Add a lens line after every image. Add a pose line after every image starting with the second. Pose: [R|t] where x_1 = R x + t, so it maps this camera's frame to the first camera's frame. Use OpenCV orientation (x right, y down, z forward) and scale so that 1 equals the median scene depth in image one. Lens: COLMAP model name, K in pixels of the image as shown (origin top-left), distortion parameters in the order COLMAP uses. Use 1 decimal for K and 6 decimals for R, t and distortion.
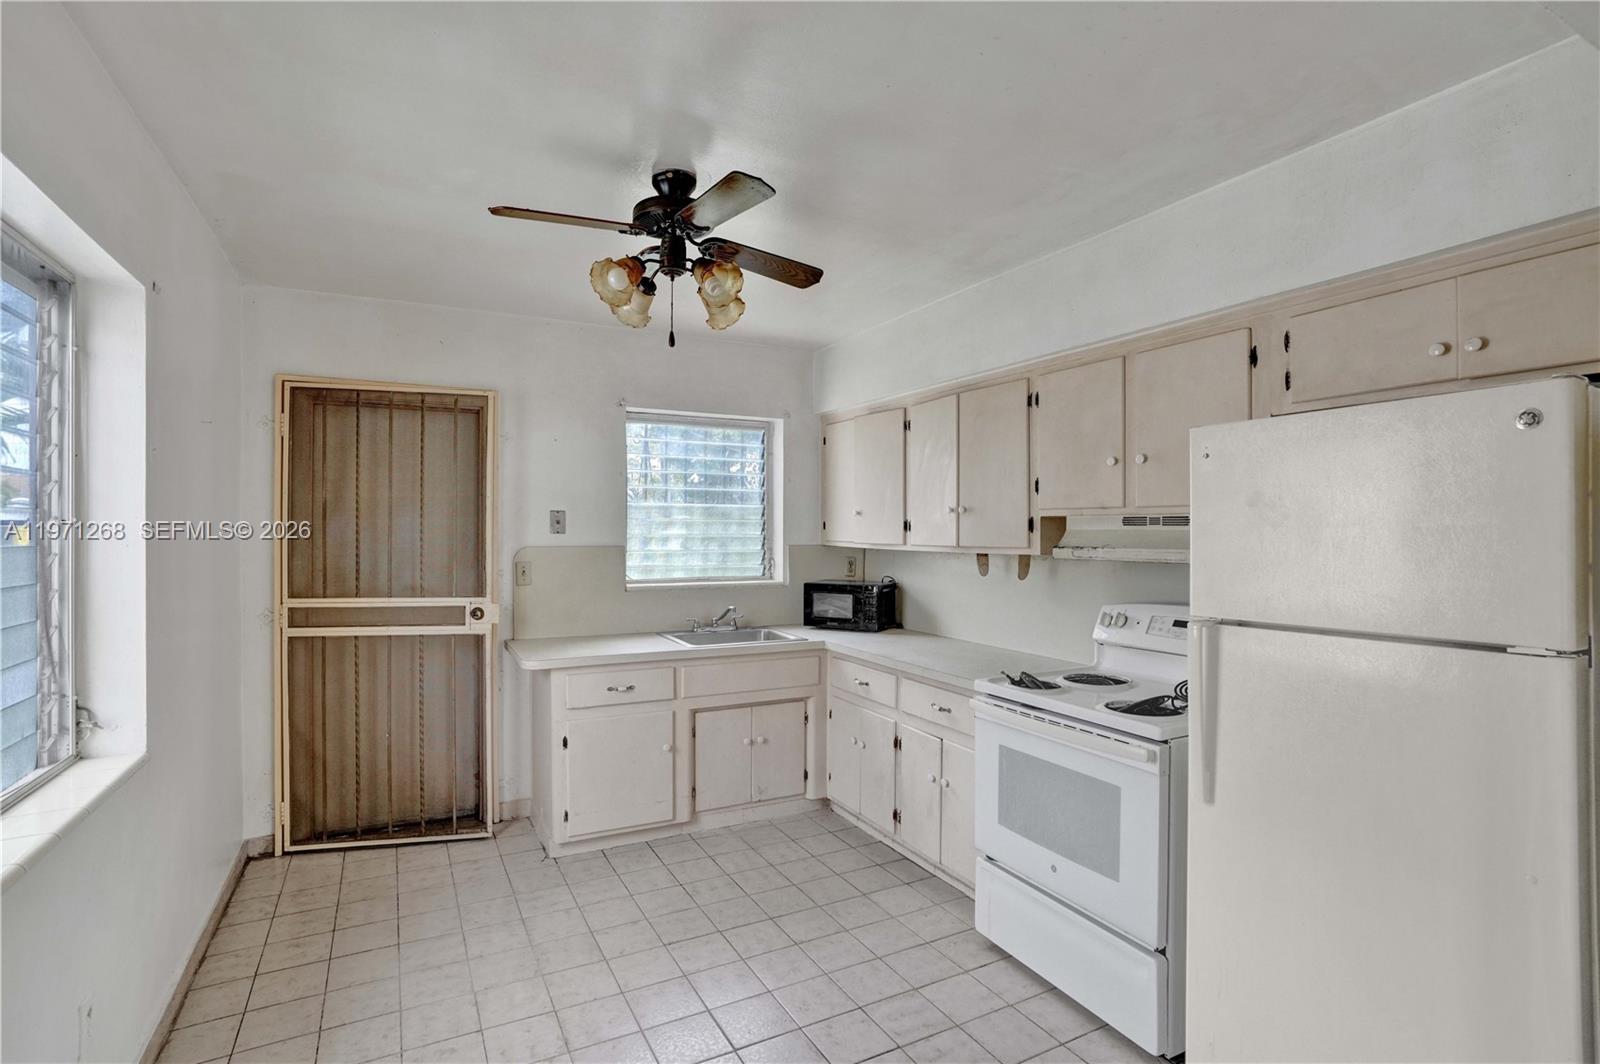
lens RADIAL K [[743.3, 0, 802.2], [0, 743.3, 535.9], [0, 0, 1]] dist [-0.046043, 0.014841]
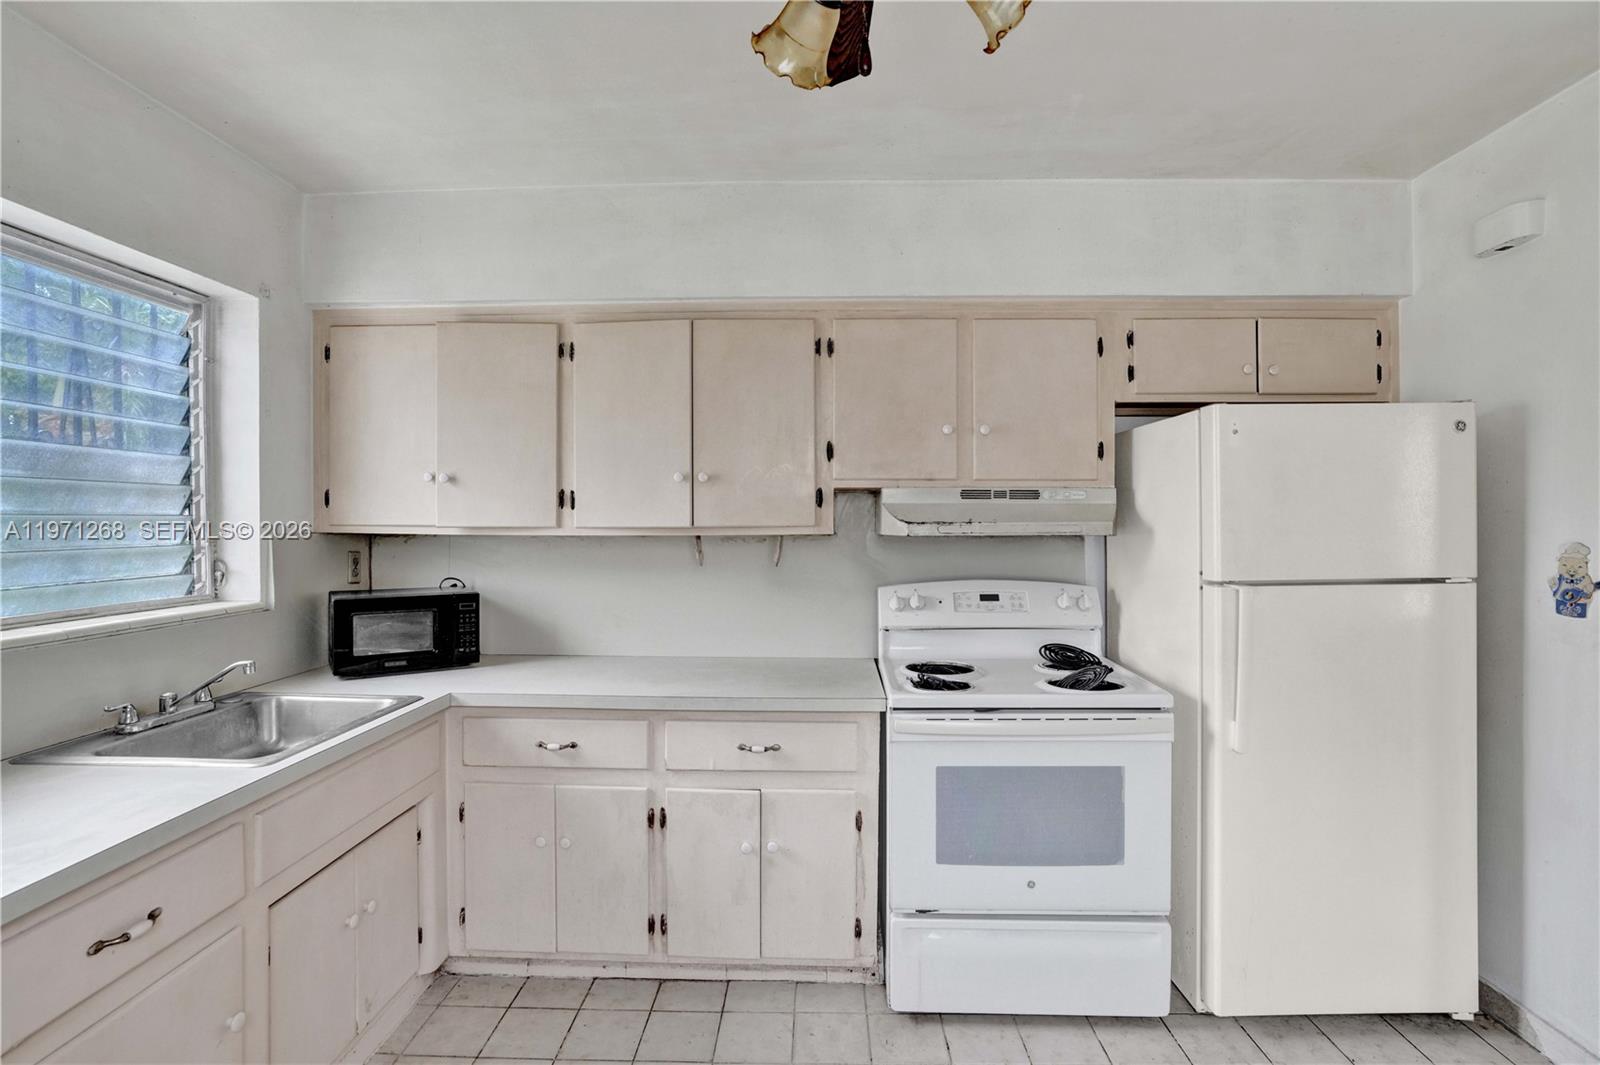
lens RADIAL K [[743.3, 0, 795.5], [0, 743.3, 530.5], [0, 0, 1]] dist [-0.046043, 0.014841]
pose [[0.507765, -0.014032, 0.861382, -0.356685], [0.008514, 0.999900, 0.011270, 0.010056], [-0.861454, 0.001611, 0.507833, 0.512768]]
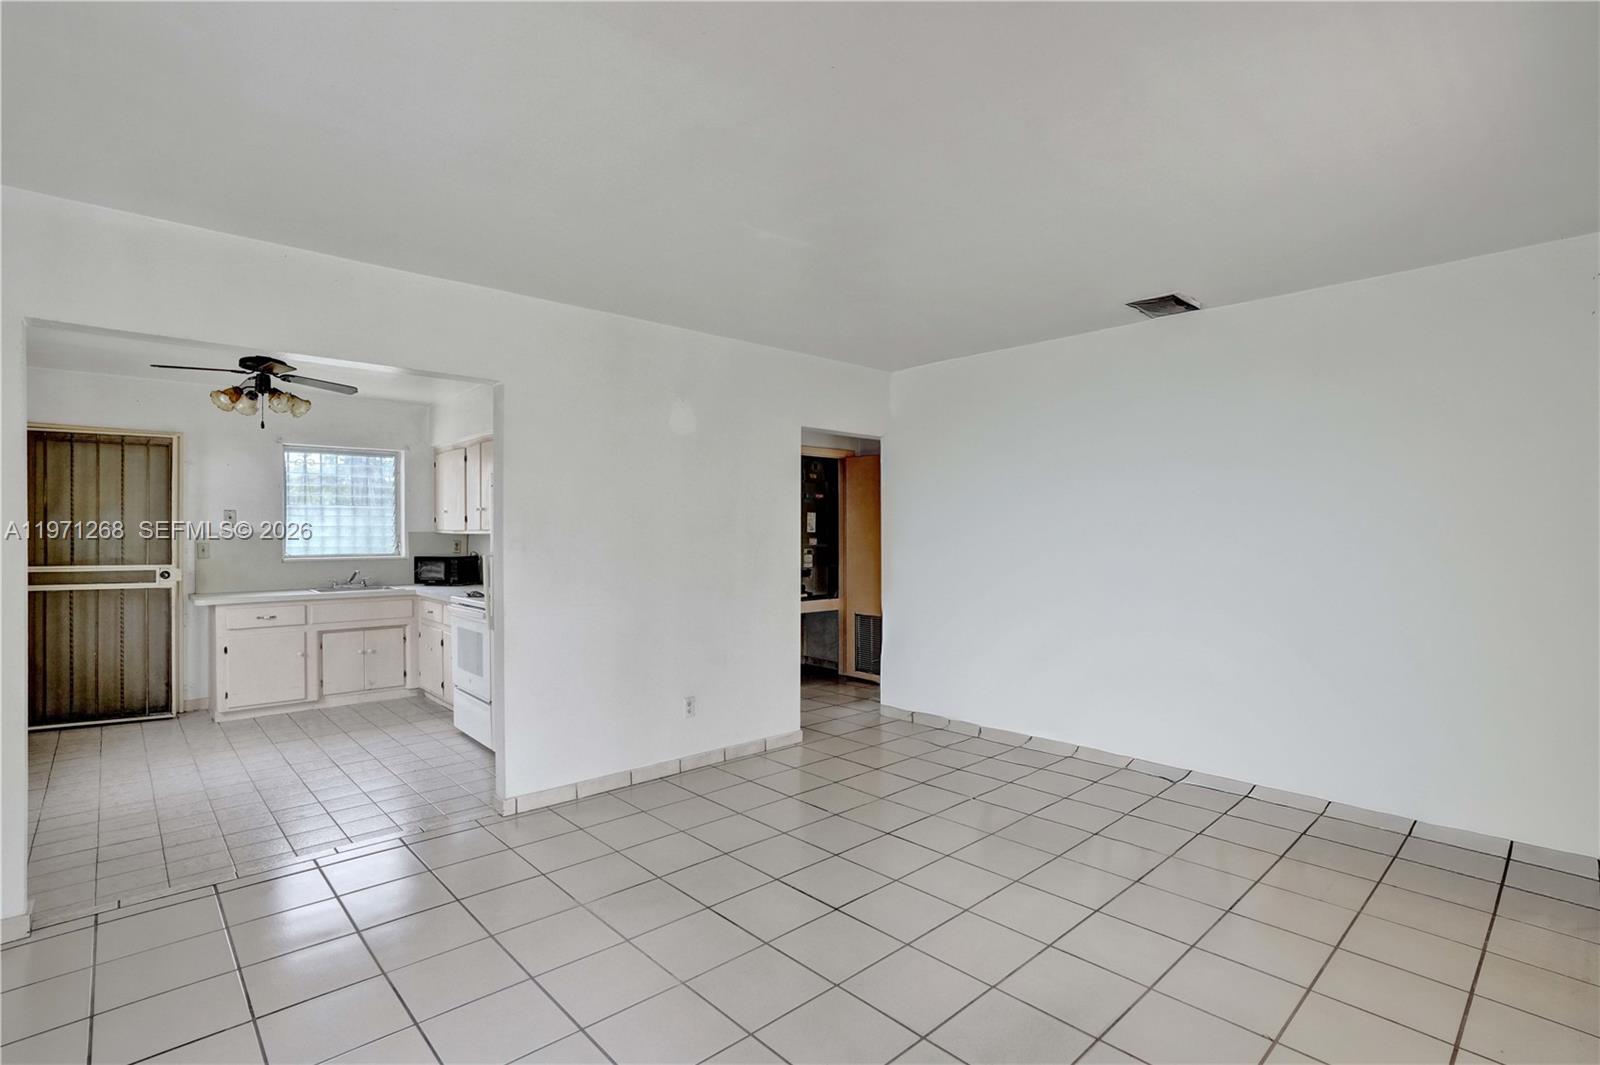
lens RADIAL K [[743.3, 0, 822.5], [0, 743.3, 531.7], [0, 0, 1]] dist [-0.046043, 0.014841]
pose [[0.964290, -0.004613, 0.264810, 0.510279], [0.006026, 0.999972, -0.004521, 0.029100], [-0.264782, 0.005956, 0.964290, -0.869493]]
